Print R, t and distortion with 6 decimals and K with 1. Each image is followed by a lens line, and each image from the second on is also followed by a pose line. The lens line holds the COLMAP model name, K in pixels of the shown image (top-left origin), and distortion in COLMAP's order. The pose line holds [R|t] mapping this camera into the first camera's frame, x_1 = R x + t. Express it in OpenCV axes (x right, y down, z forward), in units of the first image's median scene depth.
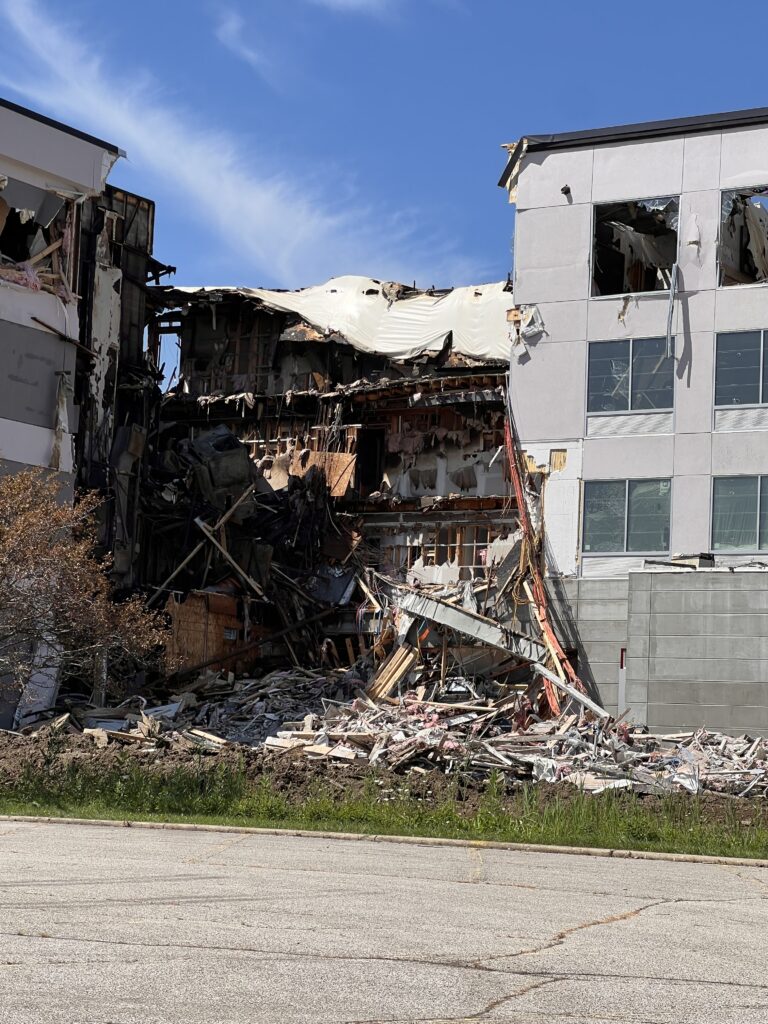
lens RADIAL K [[2341.6, 0, 384.0], [0, 2341.6, 512.0], [0, 0, 1]] dist [-0.073537, 0.417773]
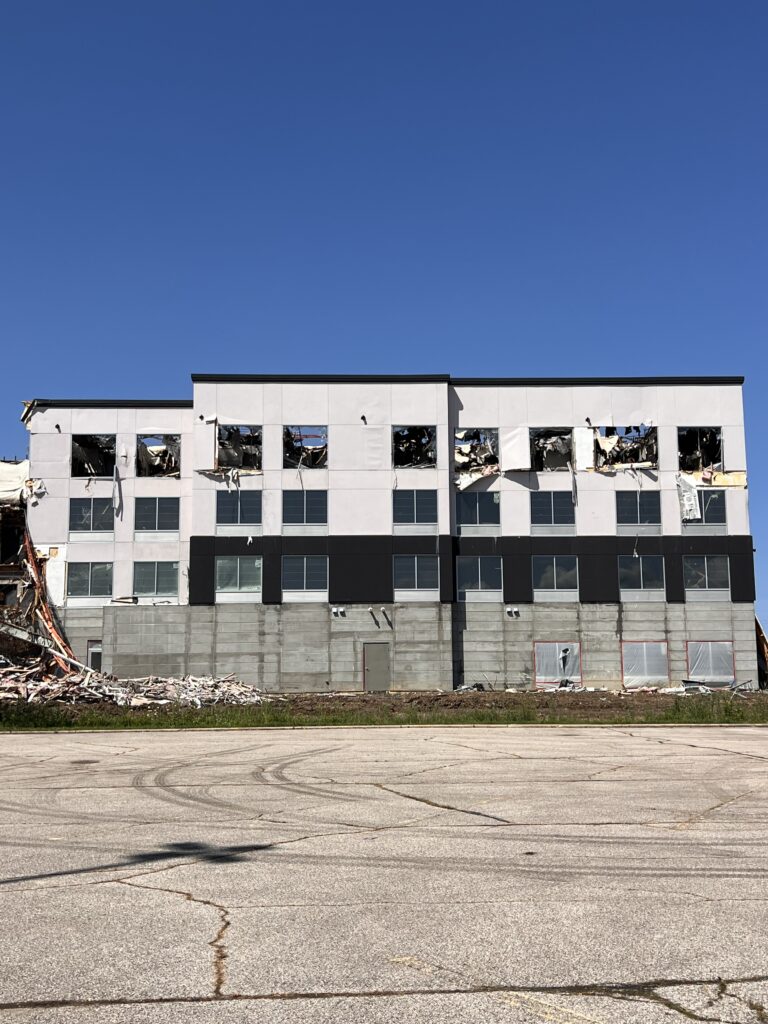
lens RADIAL K [[1185.8, 0, 384.0], [0, 1185.8, 512.0], [0, 0, 1]] dist [0.060806, -0.004167]
pose [[0.835780, 0.031999, 0.548132, -0.274297], [-0.014283, 0.999230, -0.036554, -0.023792], [-0.548879, 0.022722, 0.835593, -0.080977]]
